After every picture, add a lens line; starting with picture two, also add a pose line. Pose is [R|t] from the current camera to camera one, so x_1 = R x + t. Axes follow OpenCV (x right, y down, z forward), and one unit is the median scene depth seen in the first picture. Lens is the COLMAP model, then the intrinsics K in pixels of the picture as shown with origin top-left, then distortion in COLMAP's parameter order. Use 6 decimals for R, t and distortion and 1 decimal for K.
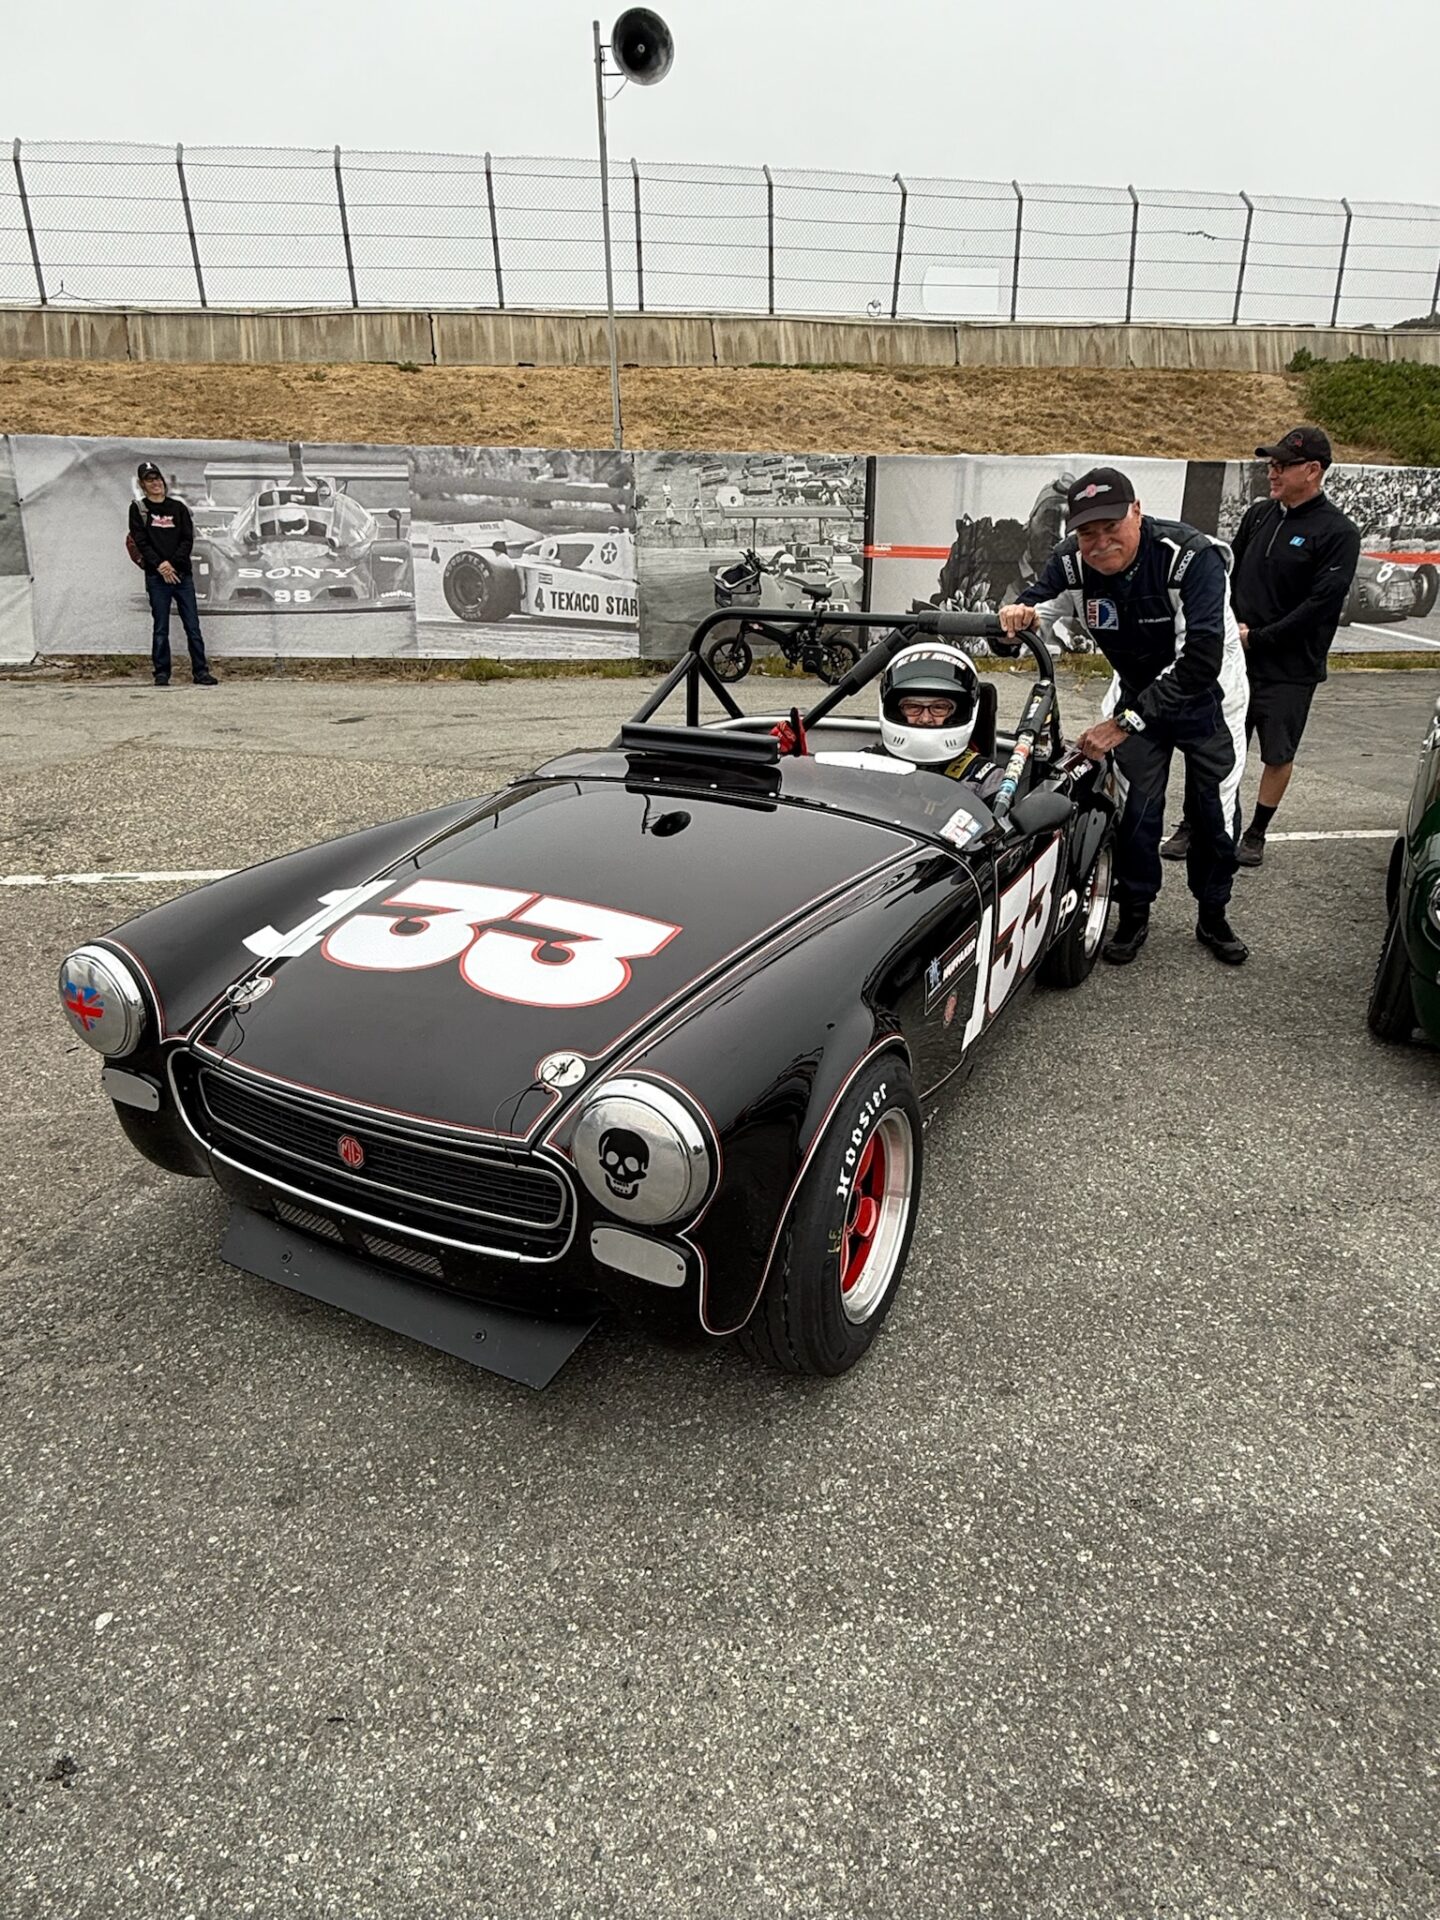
lens RADIAL K [[1166.6, 0, 715.7], [0, 1166.6, 957.5], [0, 0, 1]] dist [-0.003995, 0.003516]
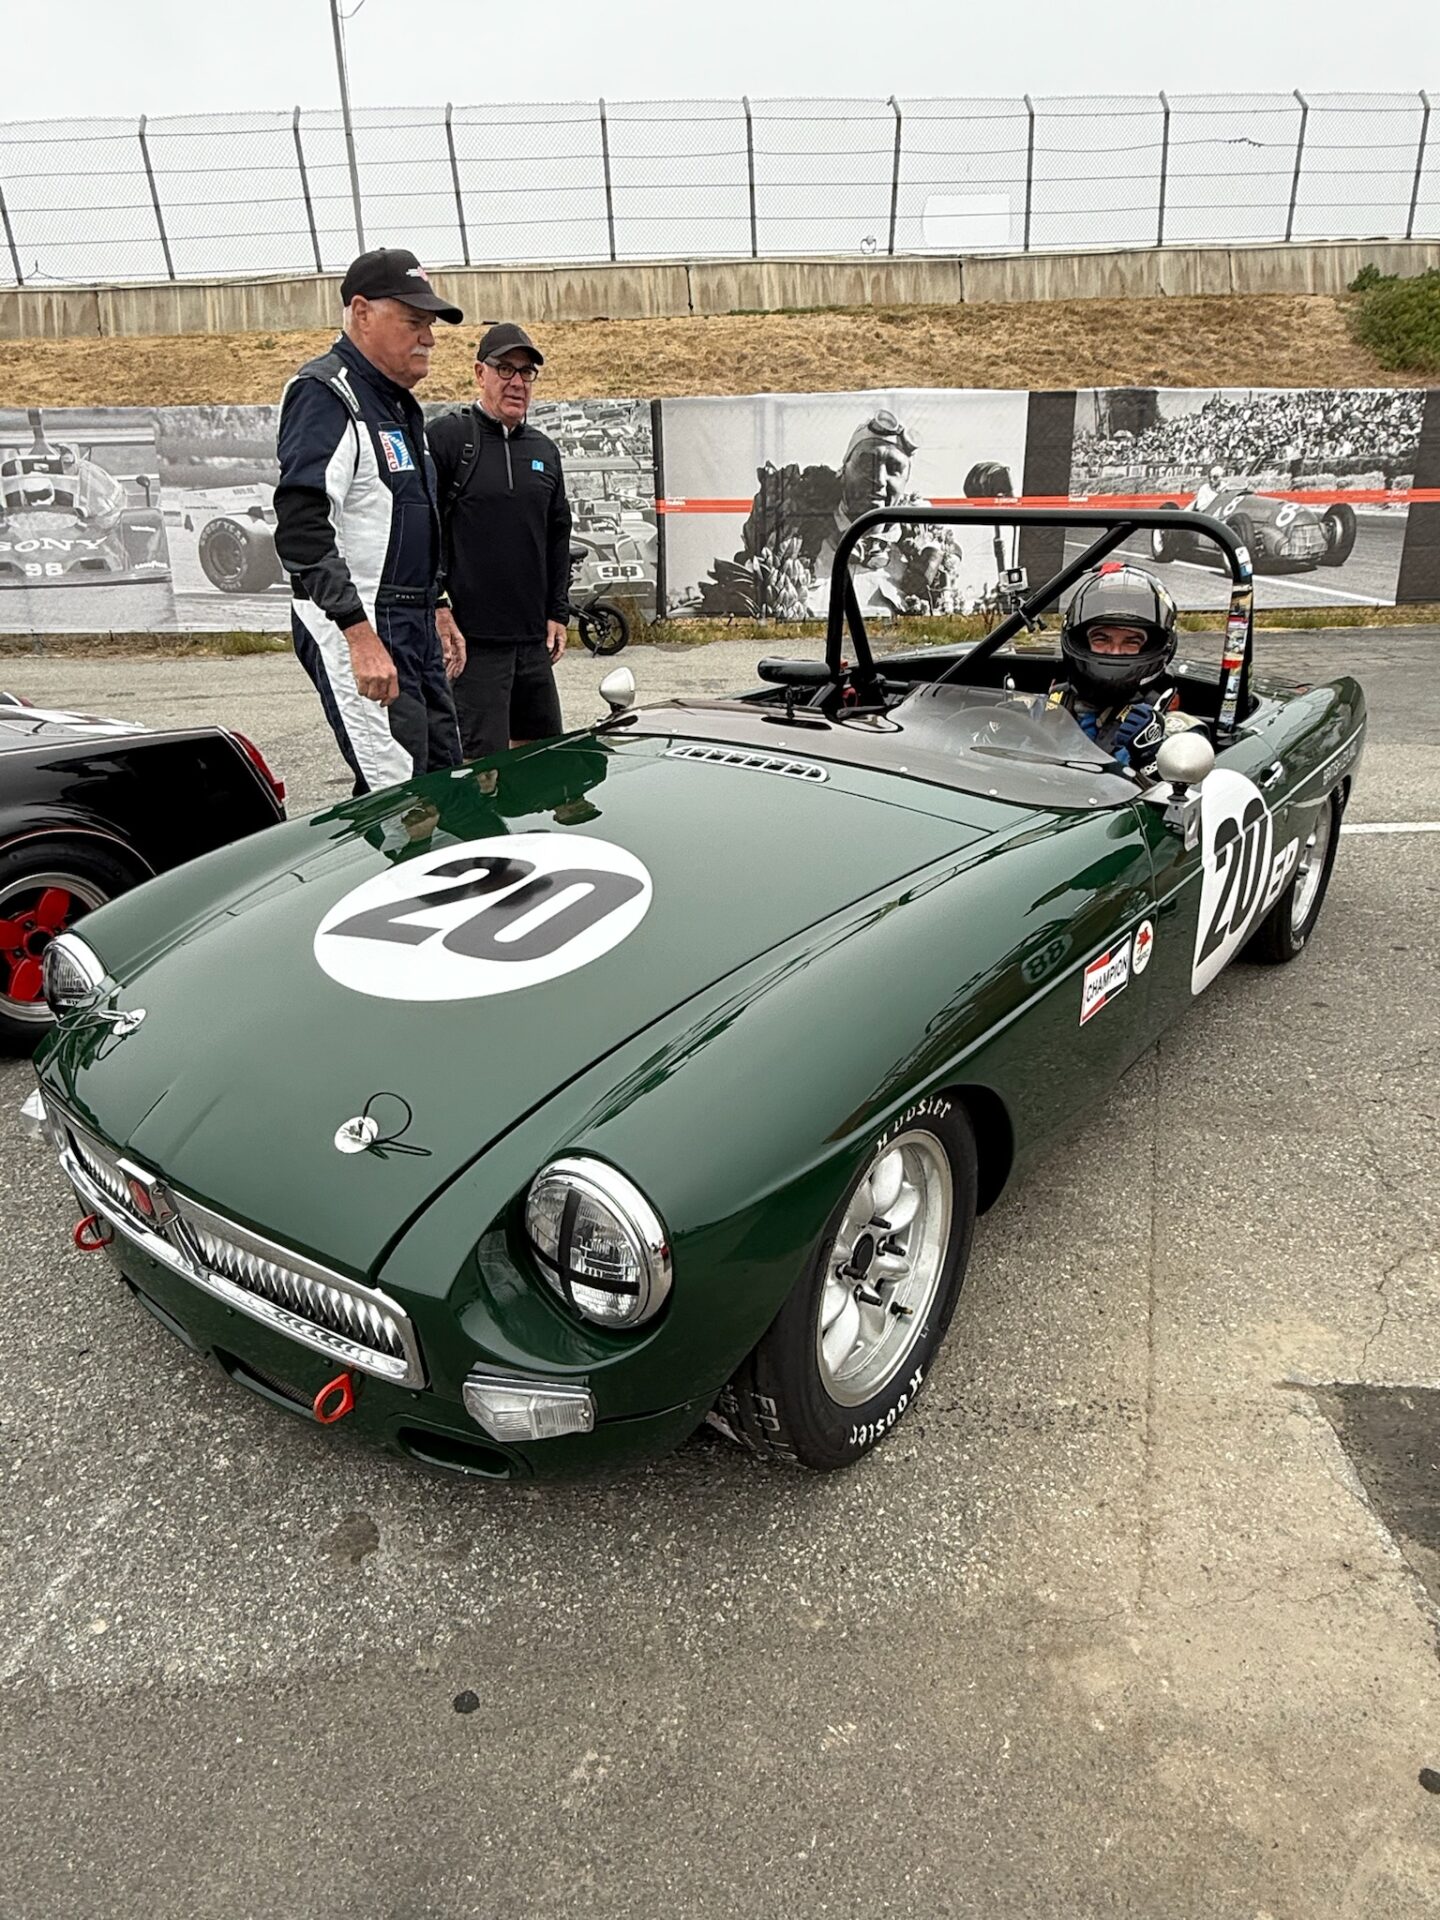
lens RADIAL K [[1166.6, 0, 719.5], [0, 1166.6, 950.0], [0, 0, 1]] dist [-0.003995, 0.003516]
pose [[0.992084, 0.019626, -0.124032, 0.165331], [-0.016973, 0.999605, 0.022411, -0.013831], [0.124423, -0.020128, 0.992025, 0.055797]]
